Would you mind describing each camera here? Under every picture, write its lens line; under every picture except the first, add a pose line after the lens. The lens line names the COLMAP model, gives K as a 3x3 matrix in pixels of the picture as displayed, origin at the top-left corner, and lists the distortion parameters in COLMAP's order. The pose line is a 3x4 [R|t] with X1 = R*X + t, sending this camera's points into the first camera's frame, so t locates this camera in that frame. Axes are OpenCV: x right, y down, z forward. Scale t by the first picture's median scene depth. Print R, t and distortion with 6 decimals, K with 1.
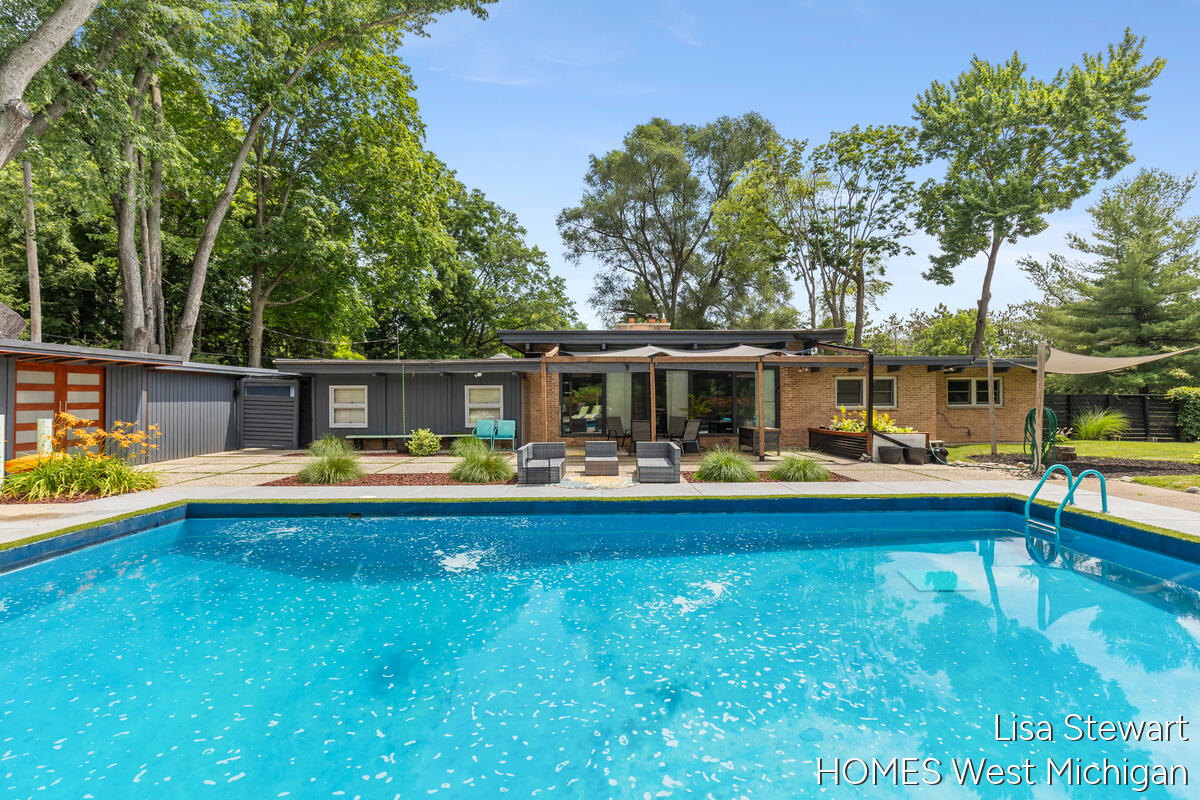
lens RADIAL K [[543.2, 0, 601.8], [0, 543.2, 391.5], [0, 0, 1]] dist [0.001273, -0.000569]
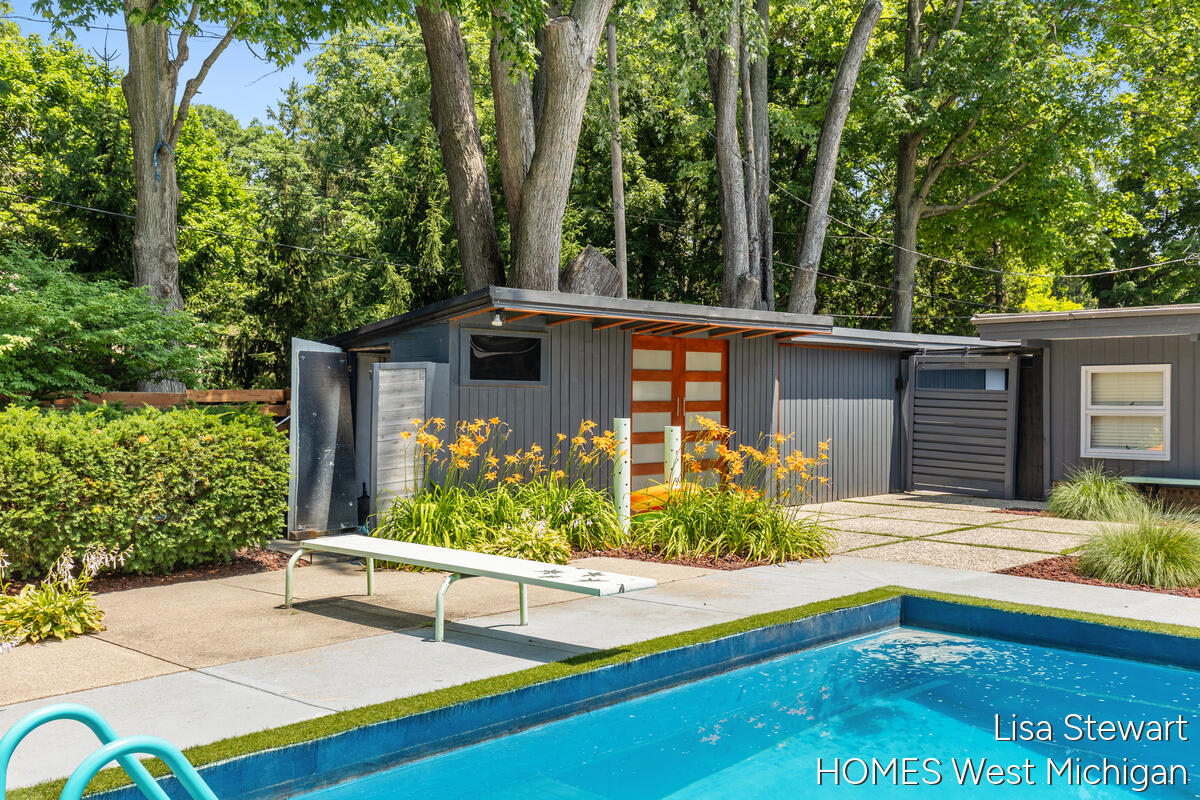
lens RADIAL K [[1135.8, 0, 599.9], [0, 1135.8, 425.3], [0, 0, 1]] dist [0.066530, -0.002079]
pose [[0.707546, 0.019695, -0.706393, -0.093370], [0.006707, 0.999379, 0.034582, 0.002483], [0.706636, -0.029206, 0.706975, 0.017507]]
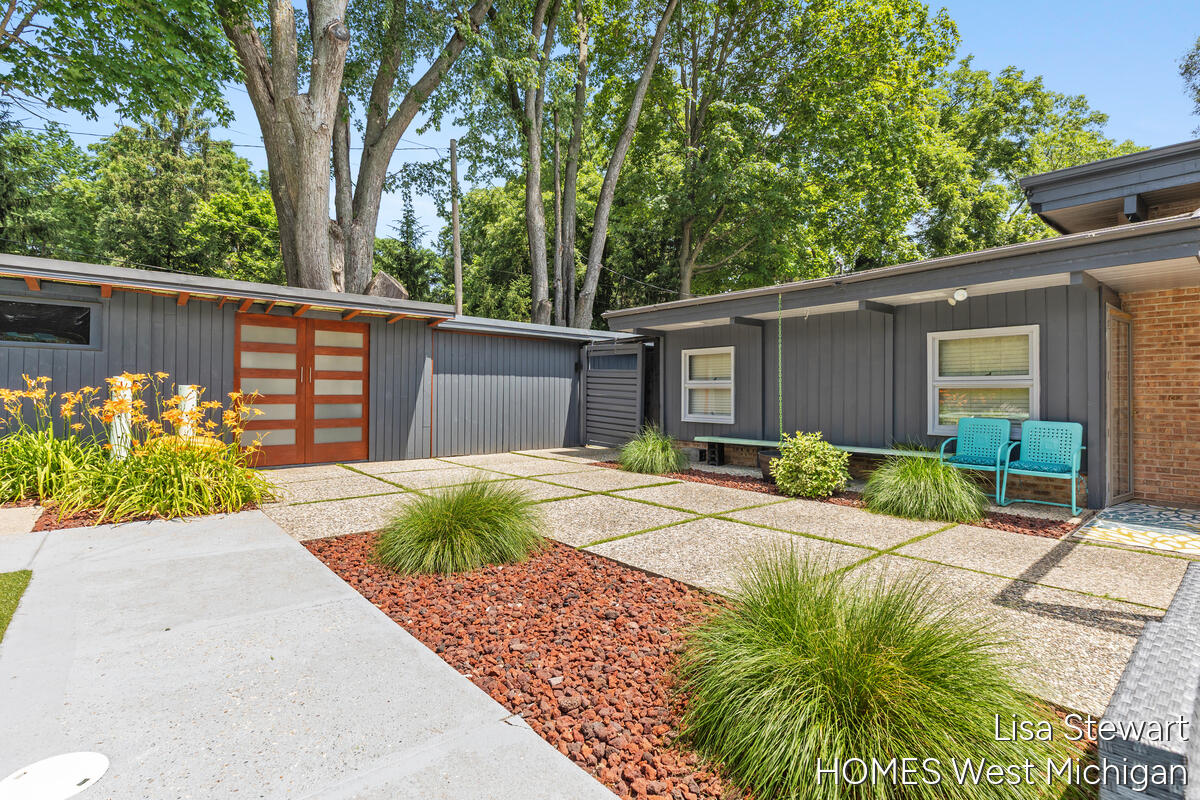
lens RADIAL K [[573.5, 0, 604.6], [0, 573.5, 393.0], [0, 0, 1]] dist [-0.014480, -0.001122]
pose [[0.652296, 0.004847, -0.757949, -0.077568], [-0.000828, 0.999984, 0.005683, 0.030098], [0.757964, -0.003079, 0.652289, 0.494715]]
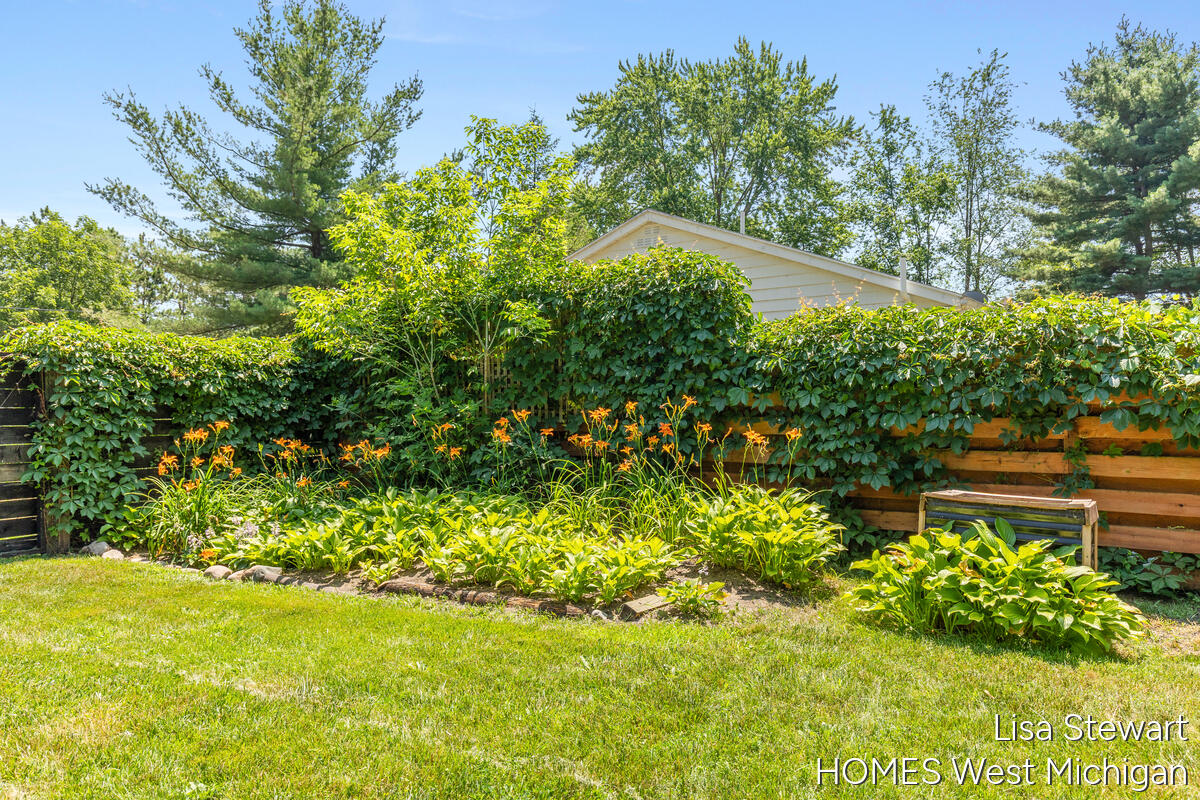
lens RADIAL K [[820.1, 0, 600.0], [0, 820.1, 400.0], [0, 0, 1]] dist [0.073091, -0.056393]
pose [[0.531426, -0.002674, 0.847101, 0.952899], [-0.006057, 0.999957, 0.006956, 0.026336], [-0.847083, -0.008827, 0.531387, 0.656186]]
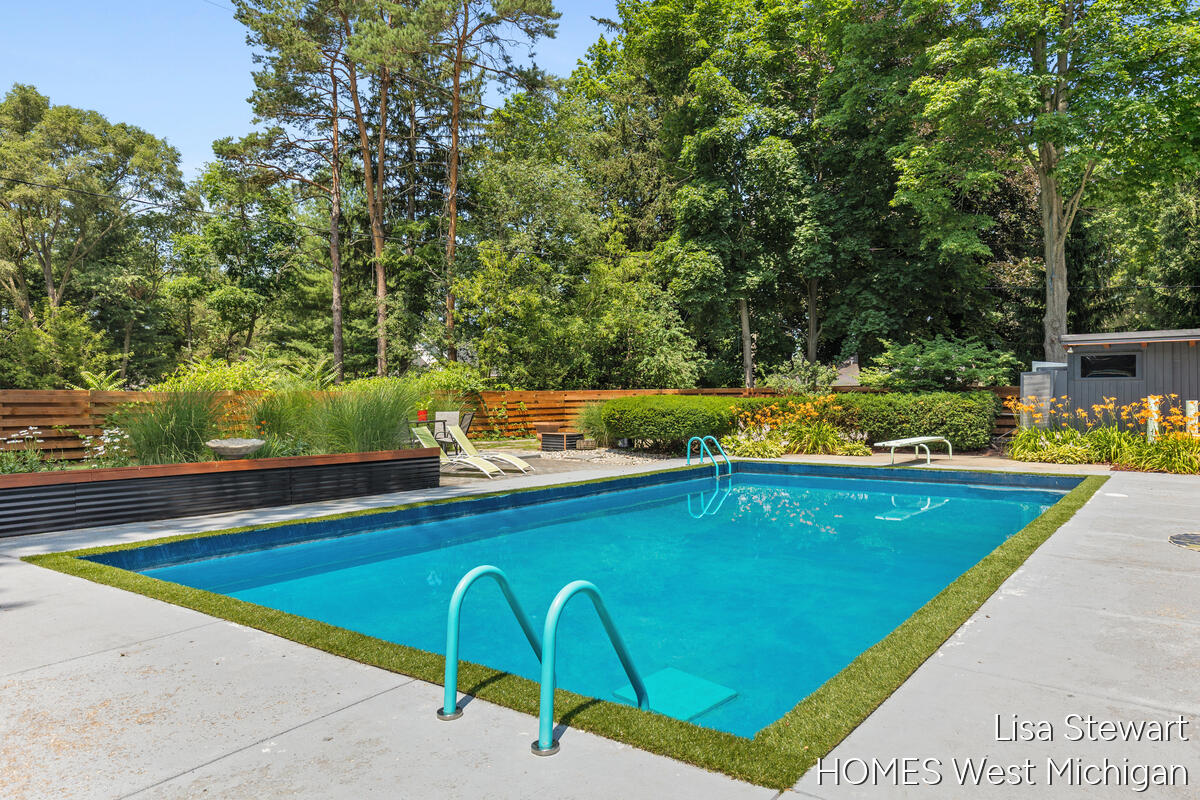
lens RADIAL K [[820.1, 0, 600.0], [0, 820.1, 400.0], [0, 0, 1]] dist [0.073091, -0.056393]
pose [[-0.580368, 0.005084, -0.814338, 0.556574], [0.017058, 0.999837, -0.005914, 0.020838], [0.814175, -0.017323, -0.580360, 0.537461]]
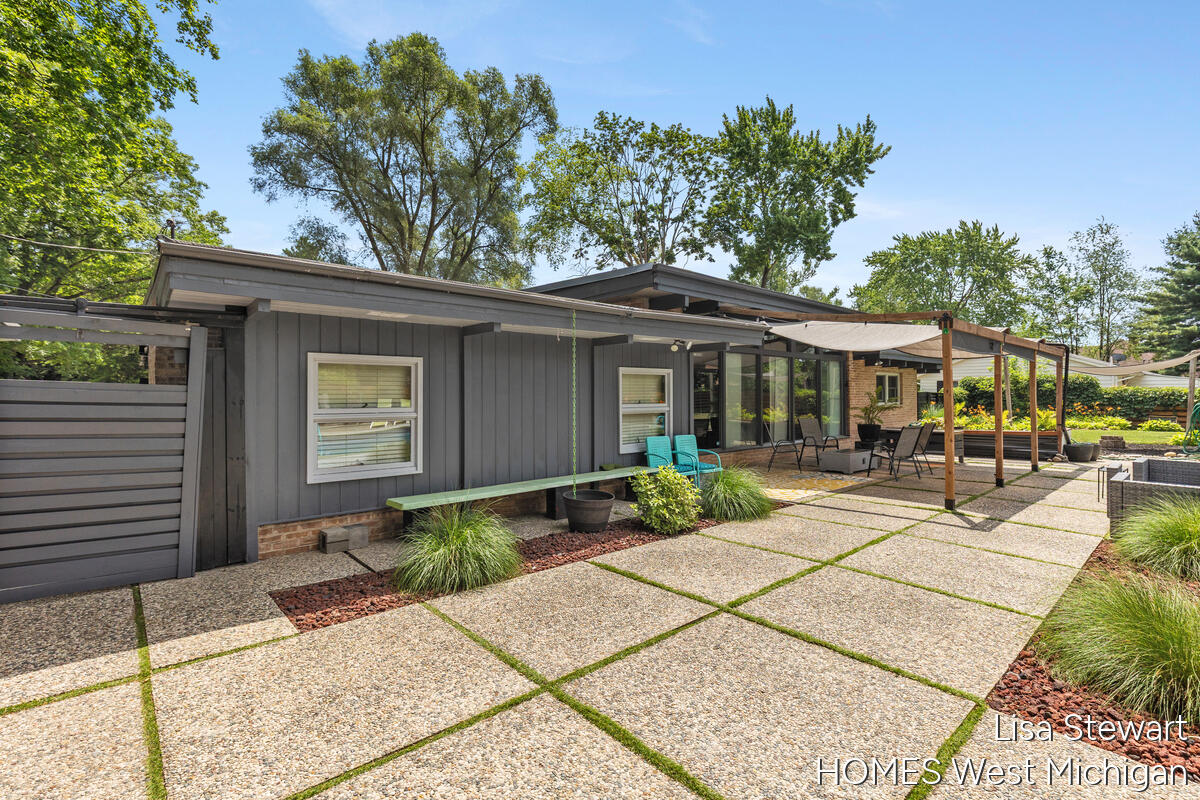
lens RADIAL K [[543.2, 0, 601.8], [0, 543.2, 391.5], [0, 0, 1]] dist [0.001273, -0.000569]
pose [[0.750934, 0.005301, 0.660356, -0.535770], [-0.007930, 0.999968, 0.000991, 0.009785], [-0.660330, -0.005981, 0.750952, 0.601477]]
